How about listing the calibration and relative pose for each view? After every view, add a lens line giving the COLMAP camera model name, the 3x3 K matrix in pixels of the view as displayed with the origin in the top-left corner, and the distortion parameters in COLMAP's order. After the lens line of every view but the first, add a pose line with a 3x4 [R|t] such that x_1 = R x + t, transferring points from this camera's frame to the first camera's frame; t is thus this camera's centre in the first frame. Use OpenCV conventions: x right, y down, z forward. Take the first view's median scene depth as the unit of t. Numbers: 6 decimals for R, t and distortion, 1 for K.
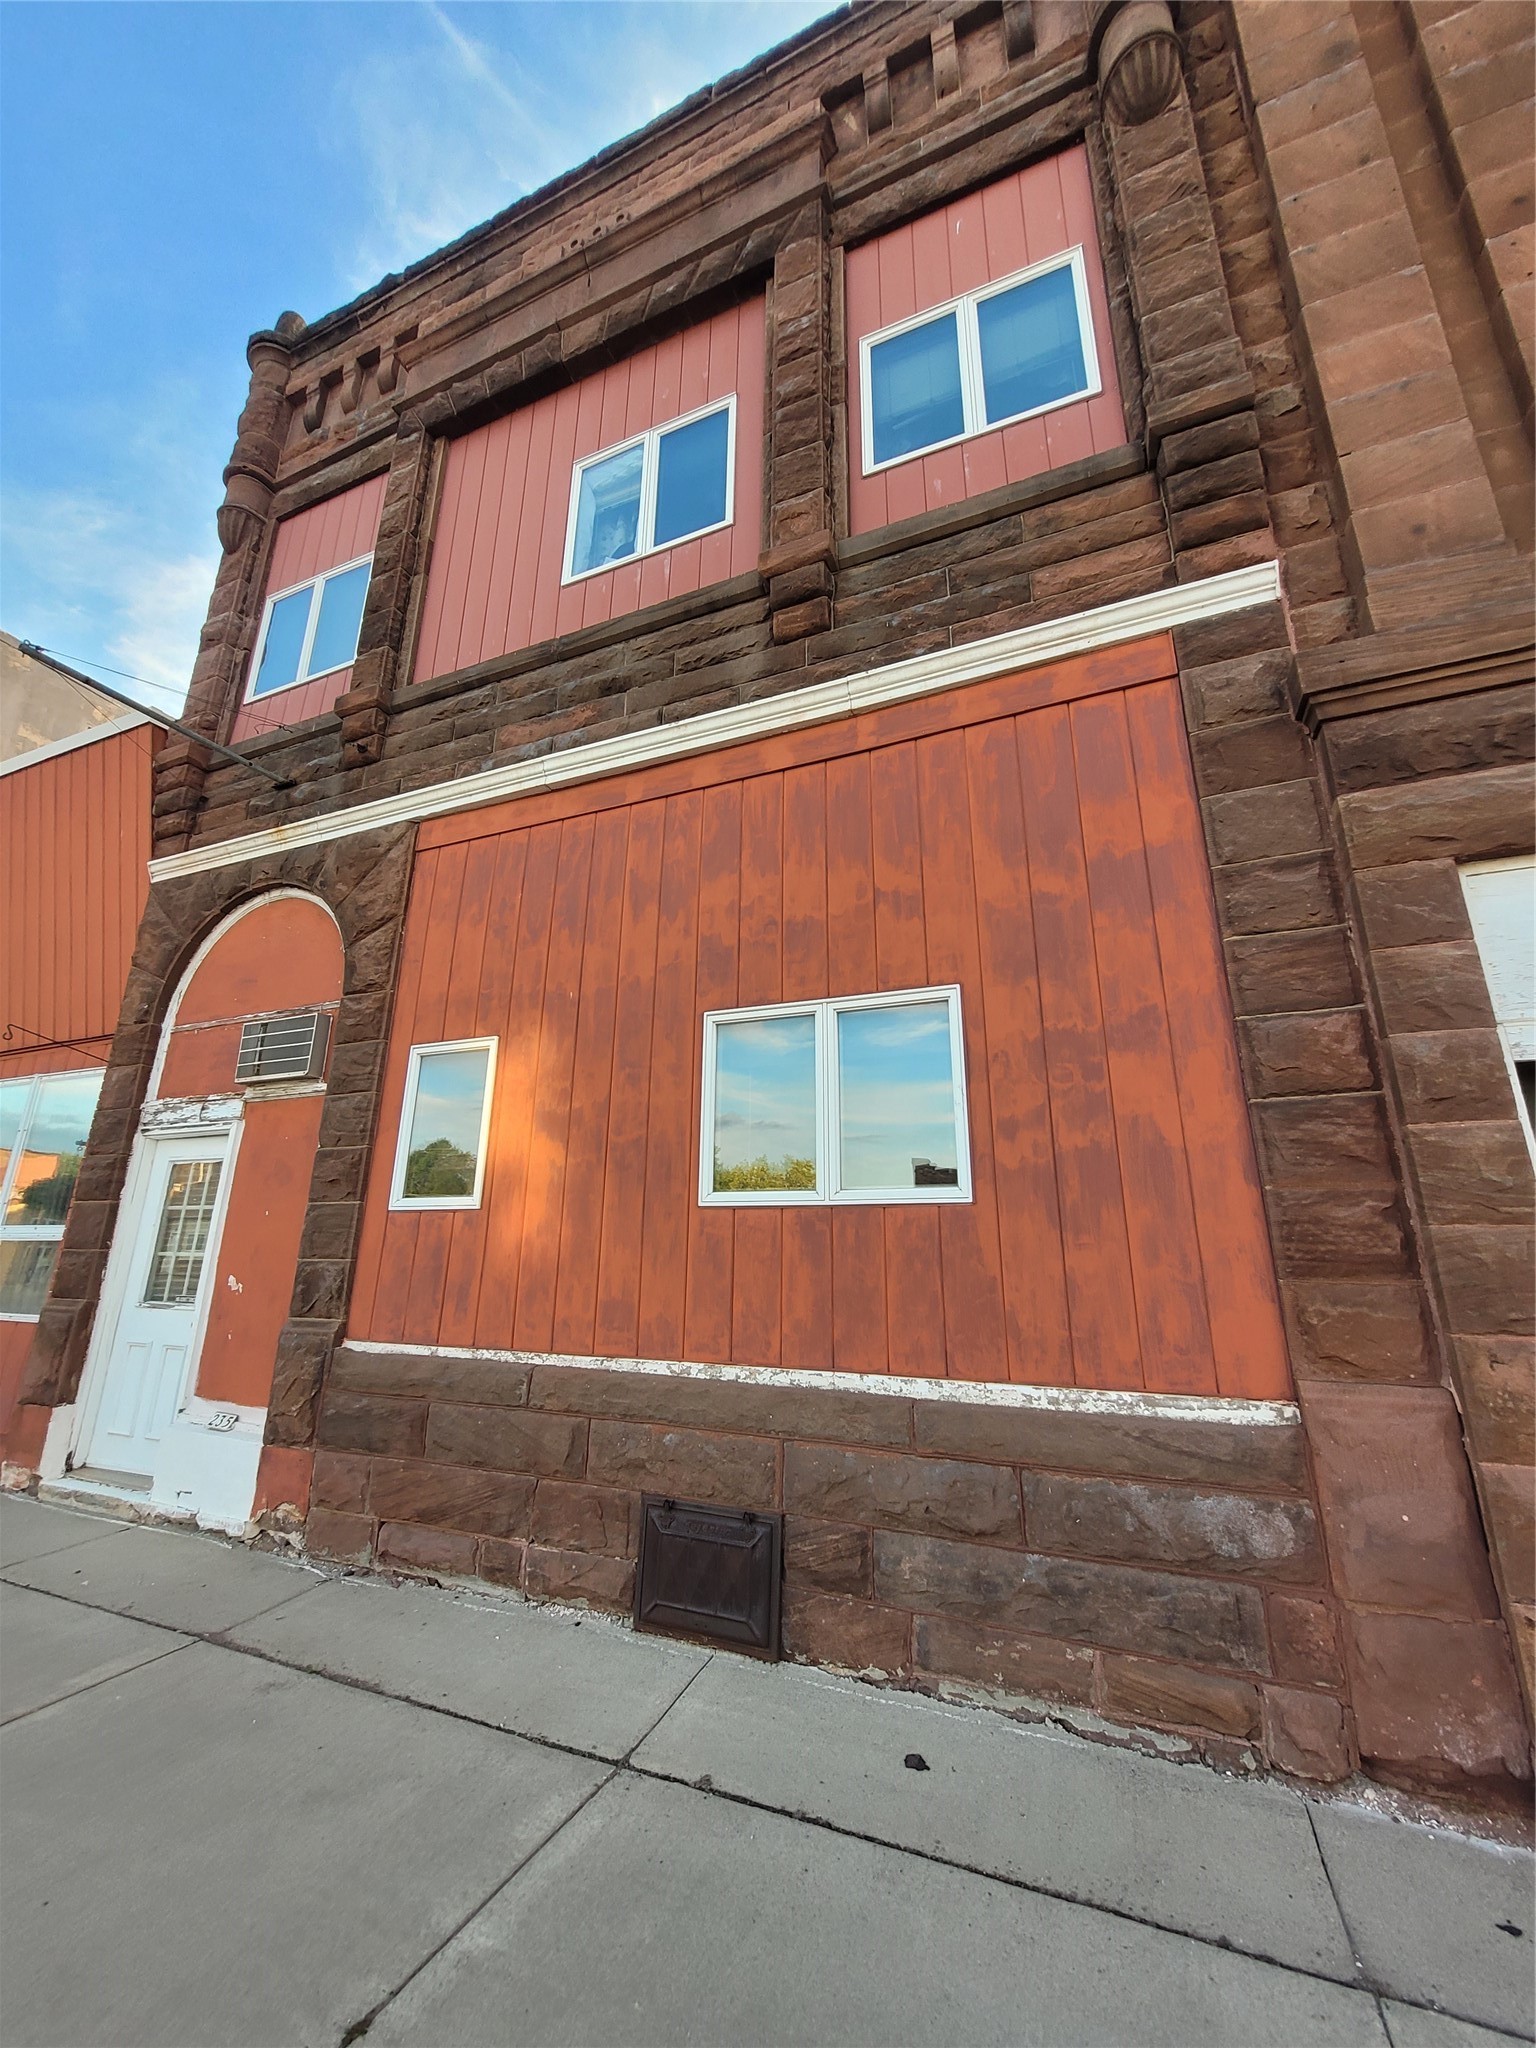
lens RADIAL K [[802.2, 0, 767.7], [0, 802.2, 1020.2], [0, 0, 1]] dist [0.002649, -0.000395]
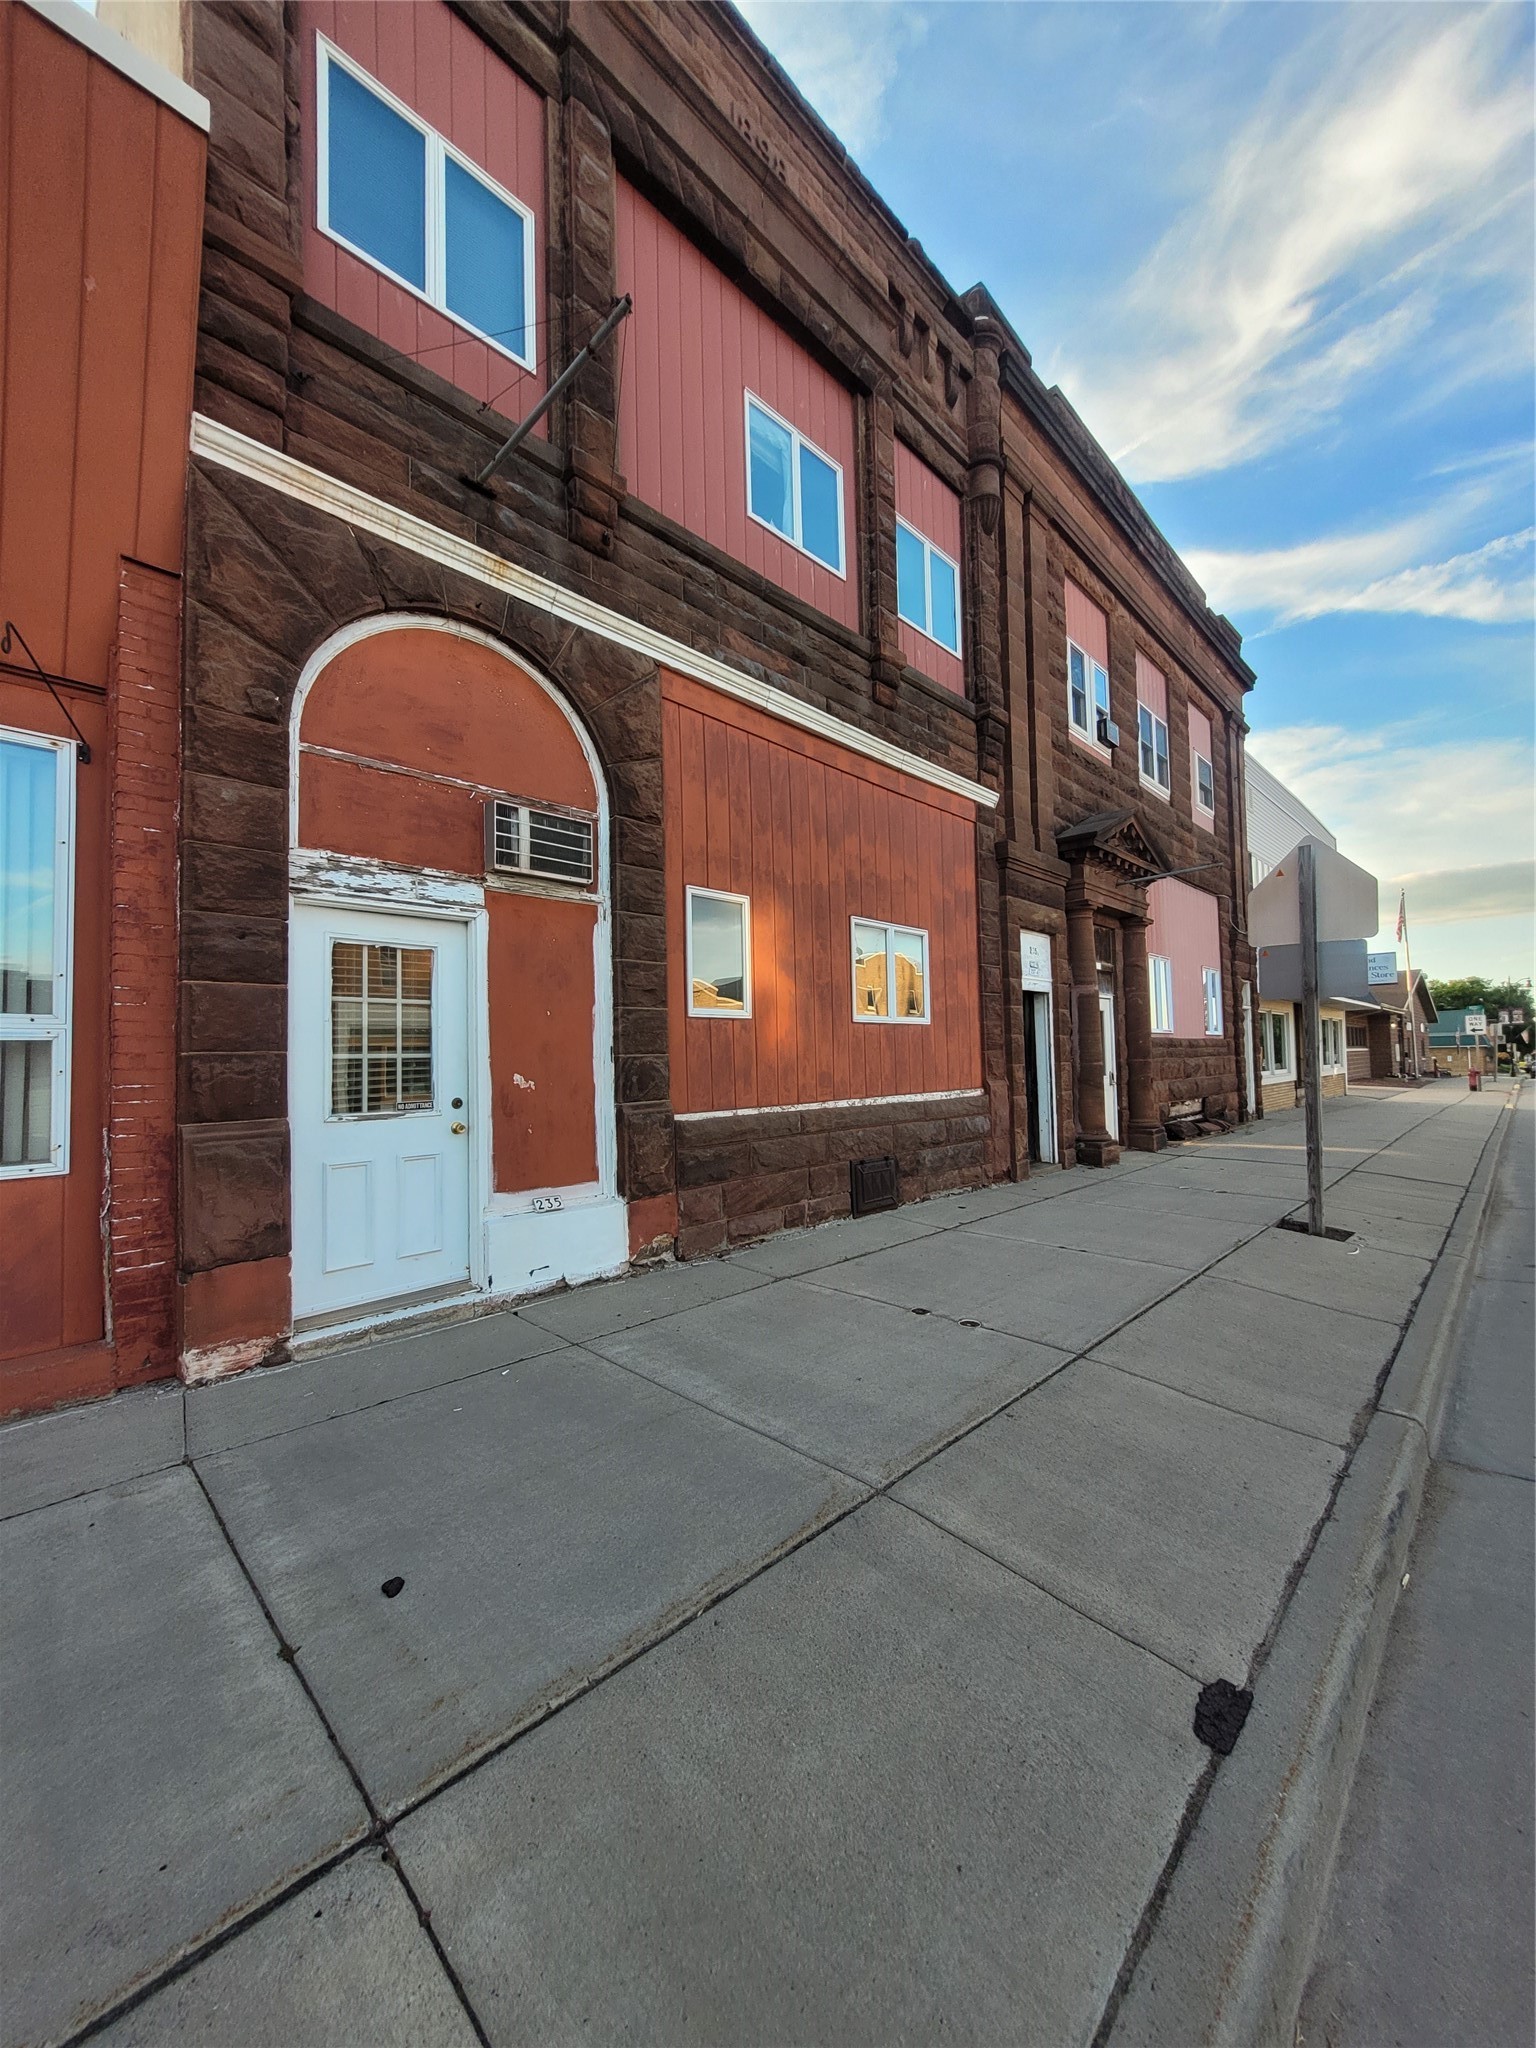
lens RADIAL K [[802.2, 0, 763.5], [0, 802.2, 1025.2], [0, 0, 1]] dist [0.002649, -0.000395]
pose [[0.358066, 0.023309, 0.933405, -1.655187], [-0.235098, 0.969730, 0.065971, 0.141167], [-0.903613, -0.243064, 0.352708, 0.450054]]
